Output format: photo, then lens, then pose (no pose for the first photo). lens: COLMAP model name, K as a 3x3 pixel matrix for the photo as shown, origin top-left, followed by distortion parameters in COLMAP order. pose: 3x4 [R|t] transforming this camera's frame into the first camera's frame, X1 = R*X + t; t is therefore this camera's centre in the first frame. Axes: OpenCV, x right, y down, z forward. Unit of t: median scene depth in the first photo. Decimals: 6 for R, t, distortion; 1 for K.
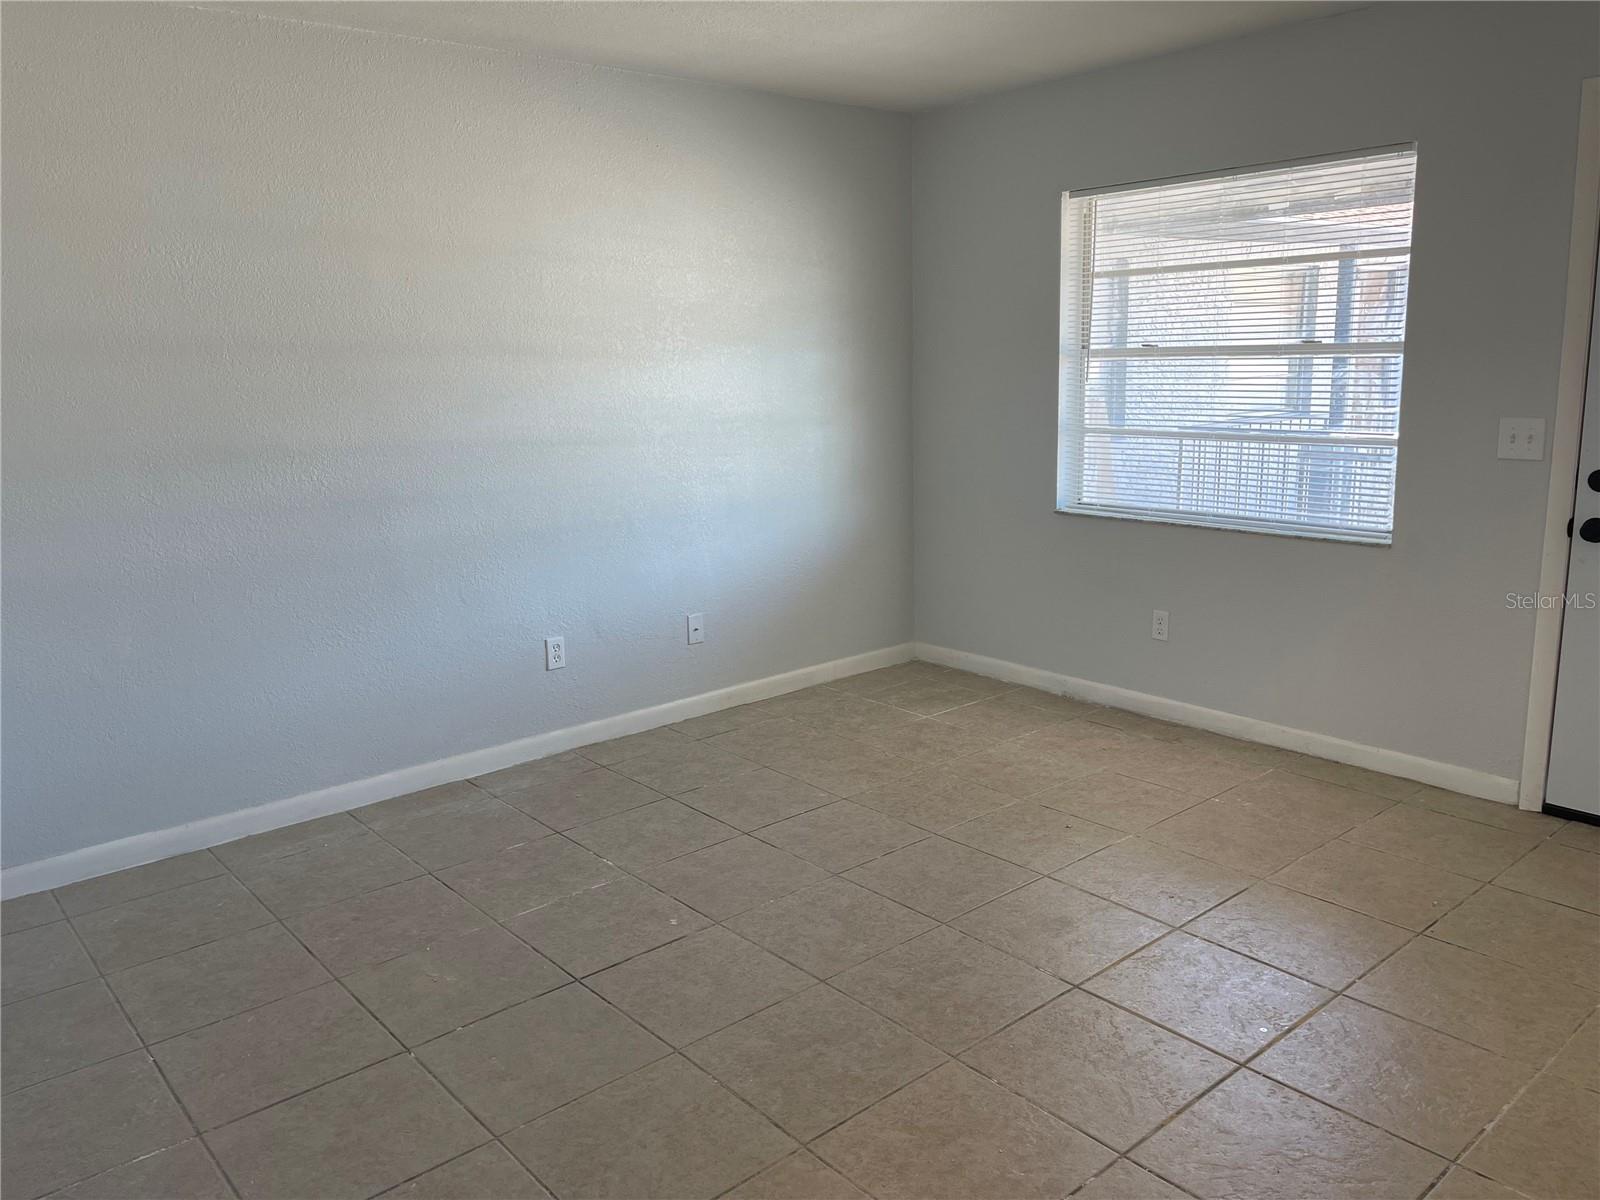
lens RADIAL K [[1228.4, 0, 814.4], [0, 1228.4, 595.5], [0, 0, 1]] dist [0.063281, -0.015971]
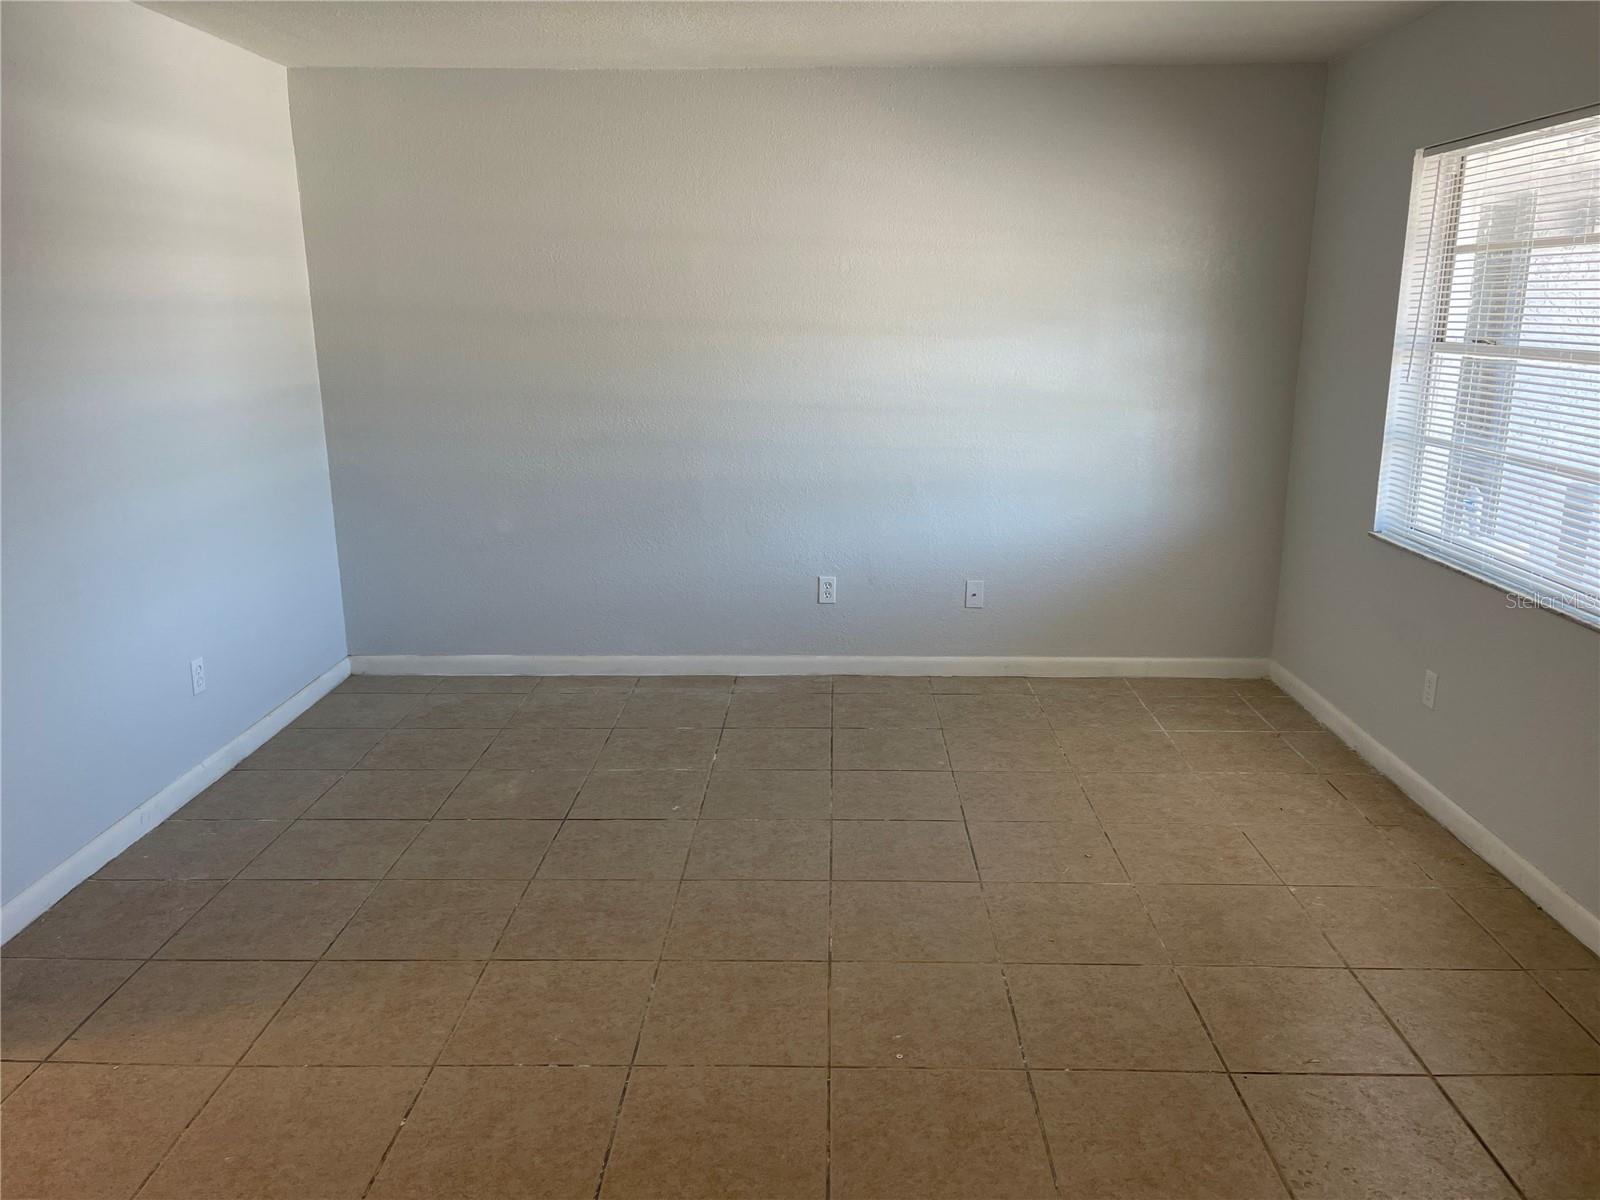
lens RADIAL K [[1228.4, 0, 808.8], [0, 1228.4, 604.0], [0, 0, 1]] dist [0.063281, -0.015971]
pose [[0.739865, 0.182864, -0.647426, 0.515055], [-0.151925, 0.982905, 0.104003, -0.056251], [0.655376, 0.021411, 0.754999, 0.117126]]
